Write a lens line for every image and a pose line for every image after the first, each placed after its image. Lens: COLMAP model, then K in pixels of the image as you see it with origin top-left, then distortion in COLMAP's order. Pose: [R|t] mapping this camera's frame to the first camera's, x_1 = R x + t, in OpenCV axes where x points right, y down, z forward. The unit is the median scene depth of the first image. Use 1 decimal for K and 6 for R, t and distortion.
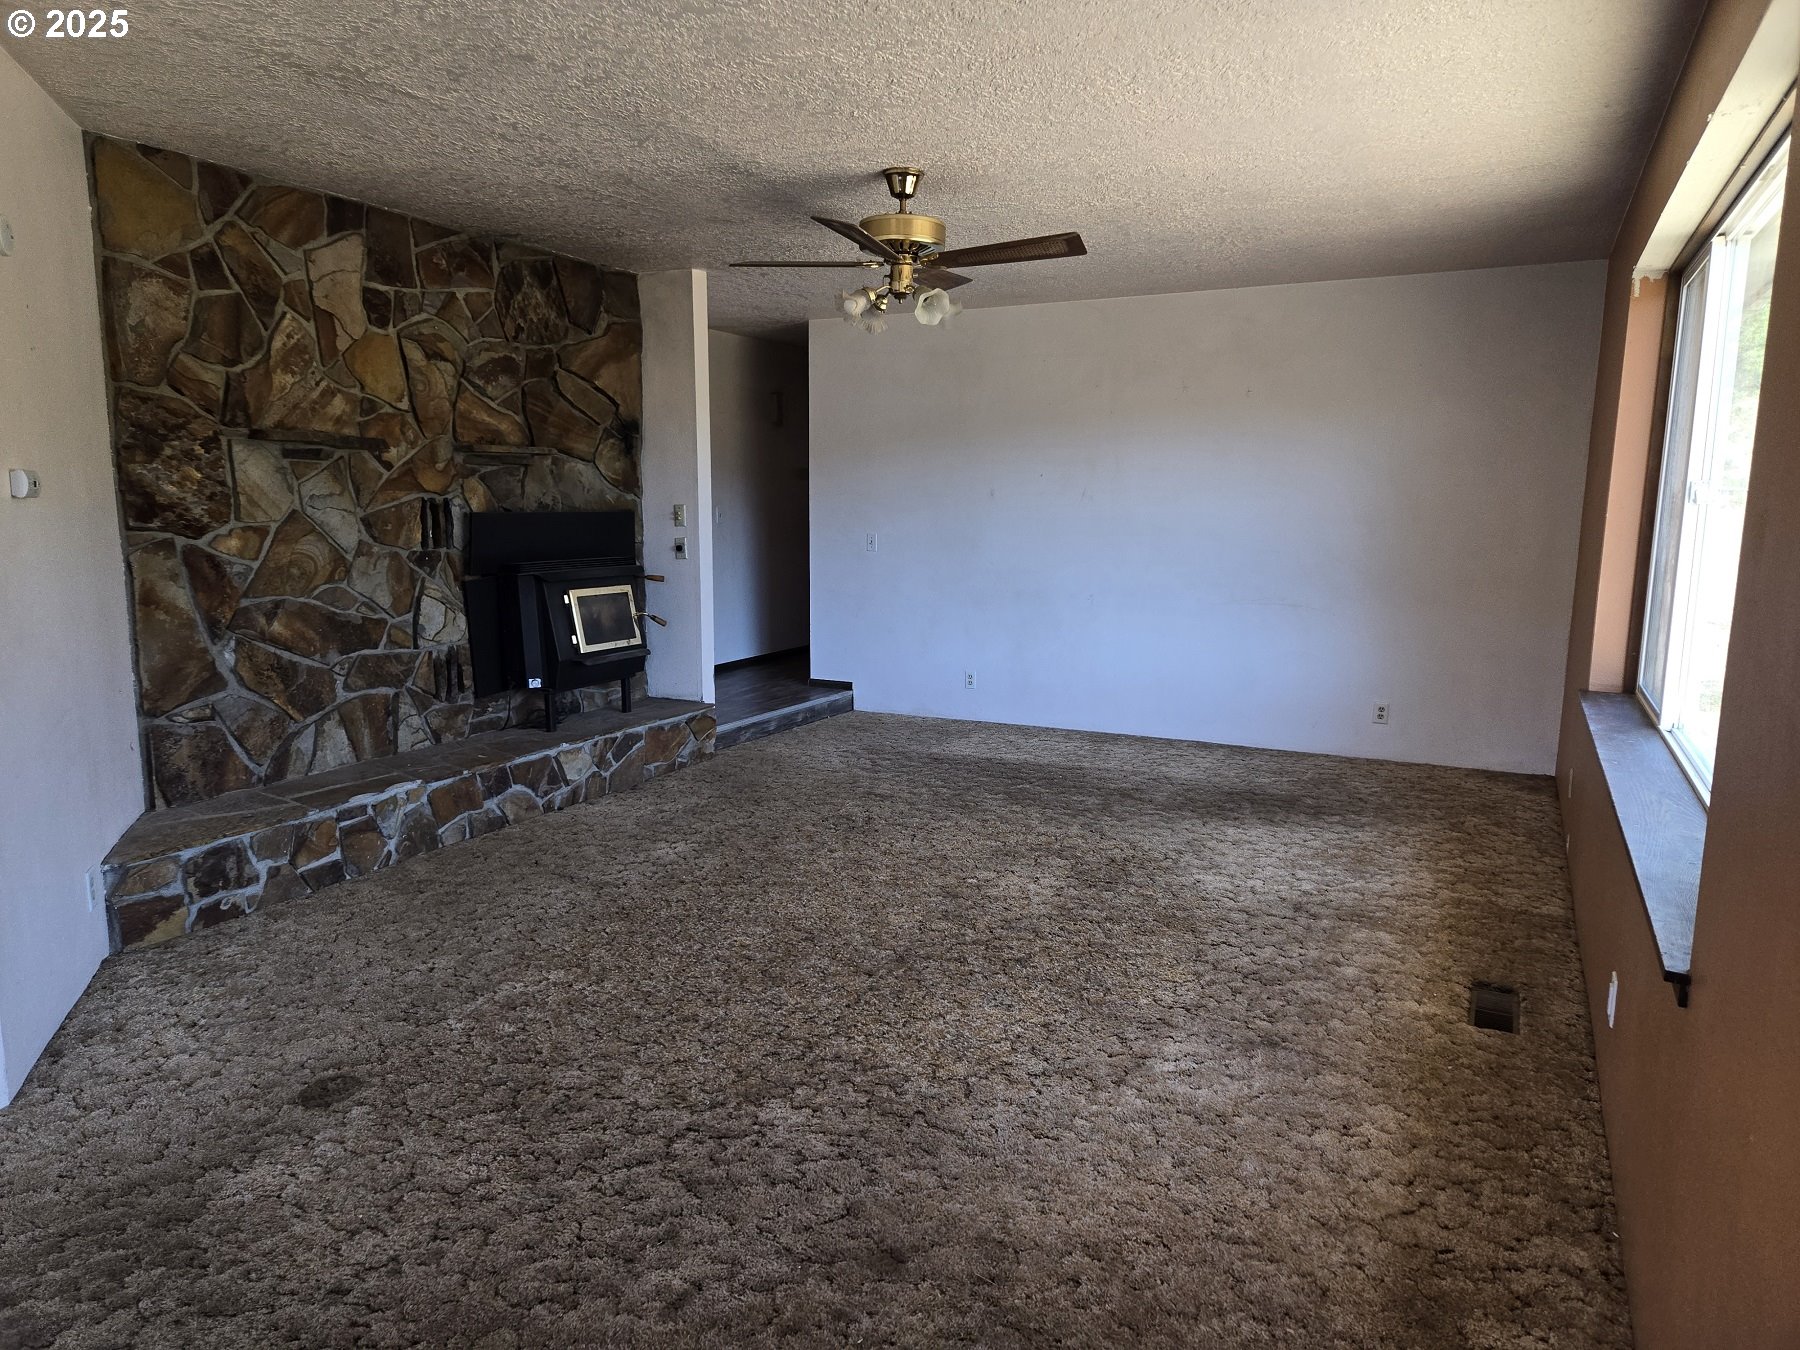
lens RADIAL K [[1193.6, 0, 898.9], [0, 1193.6, 678.5], [0, 0, 1]] dist [0.057639, -0.032567]
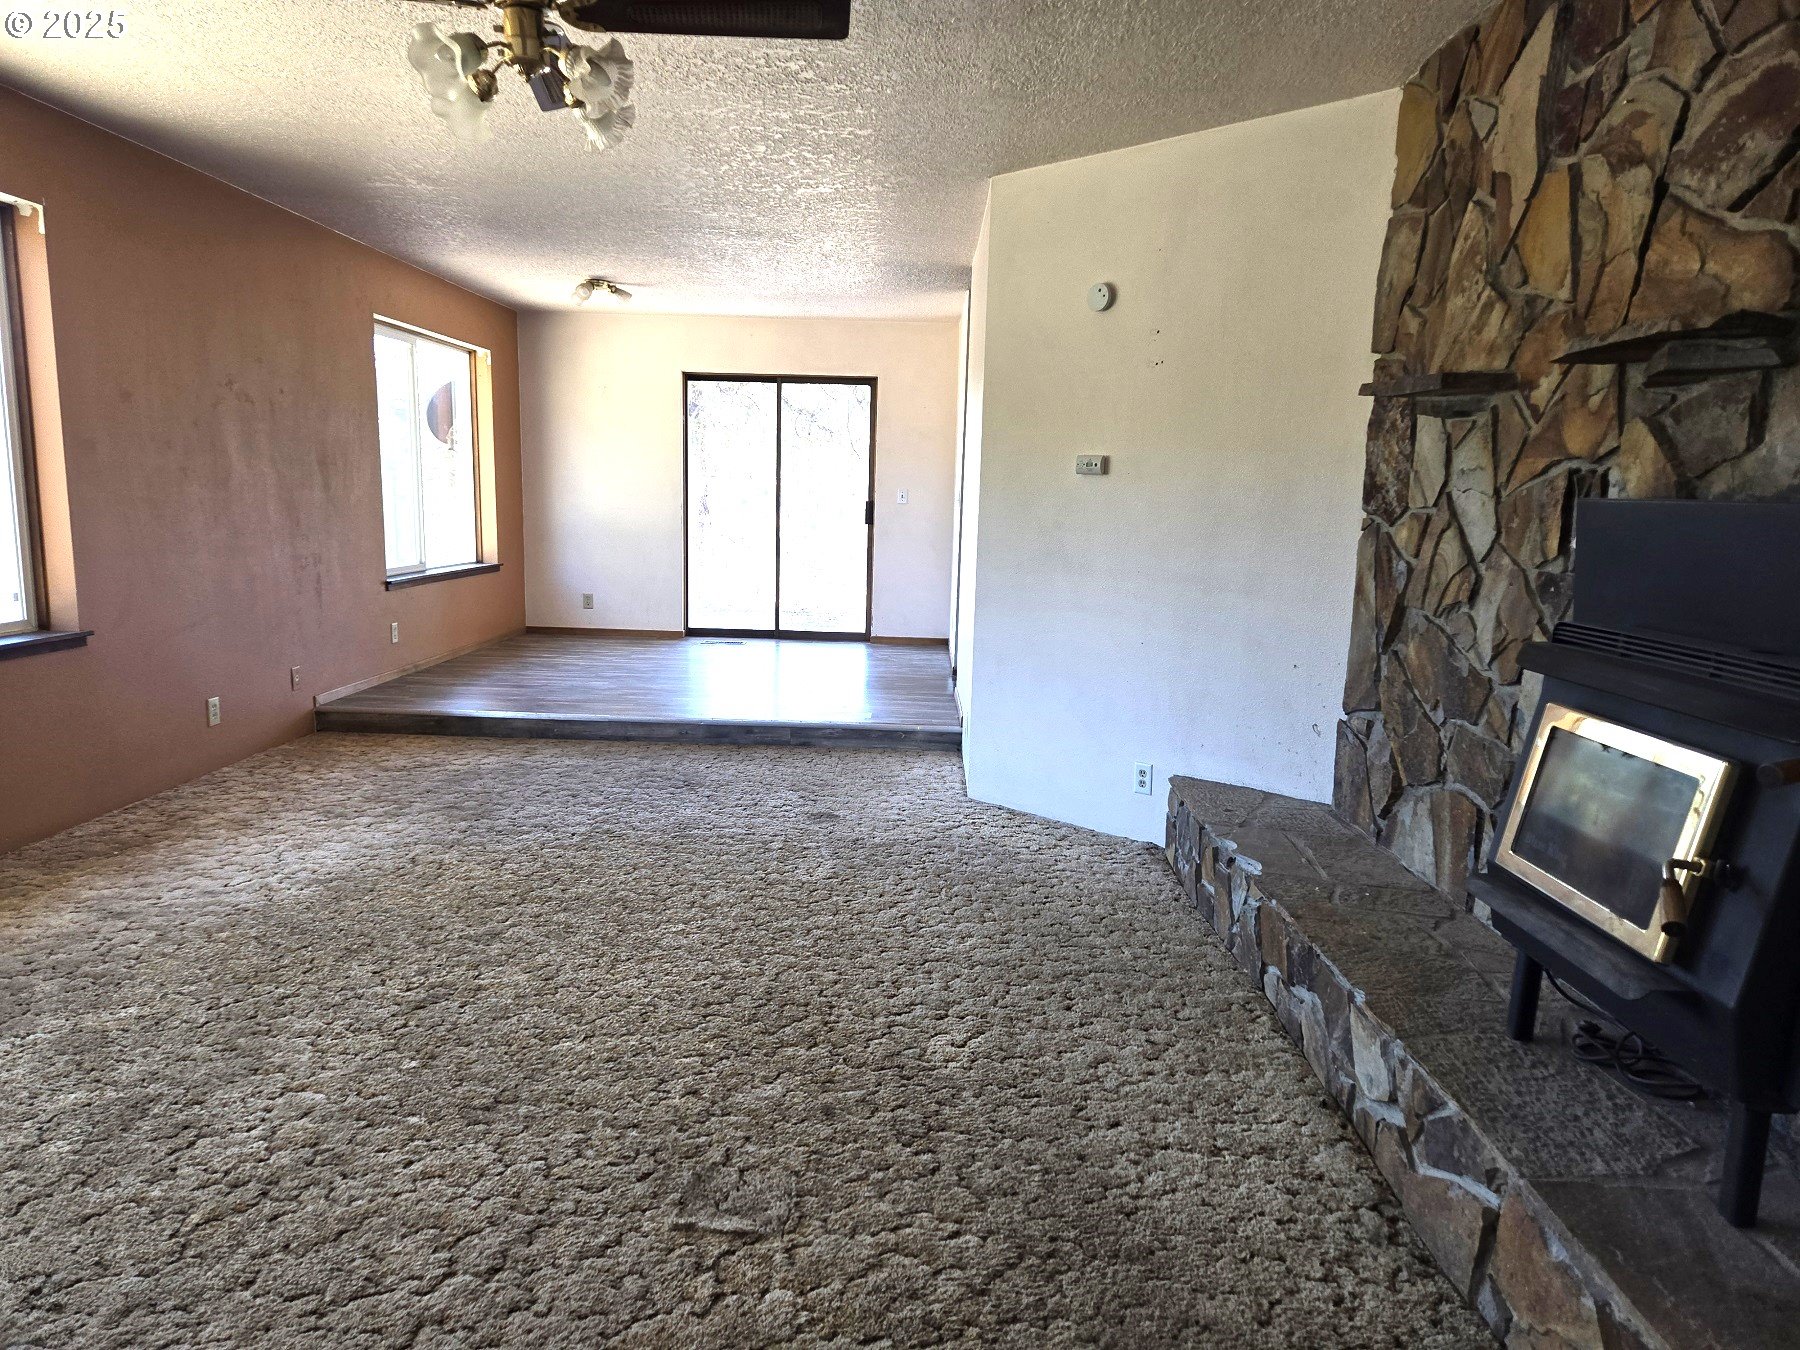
lens RADIAL K [[1193.6, 0, 900.3], [0, 1193.6, 678.8], [0, 0, 1]] dist [0.057639, -0.032567]
pose [[-0.904173, 0.041811, -0.425115, 0.078895], [-0.091414, 0.953204, 0.288177, -0.192866], [0.417270, 0.299423, -0.858039, 1.385679]]
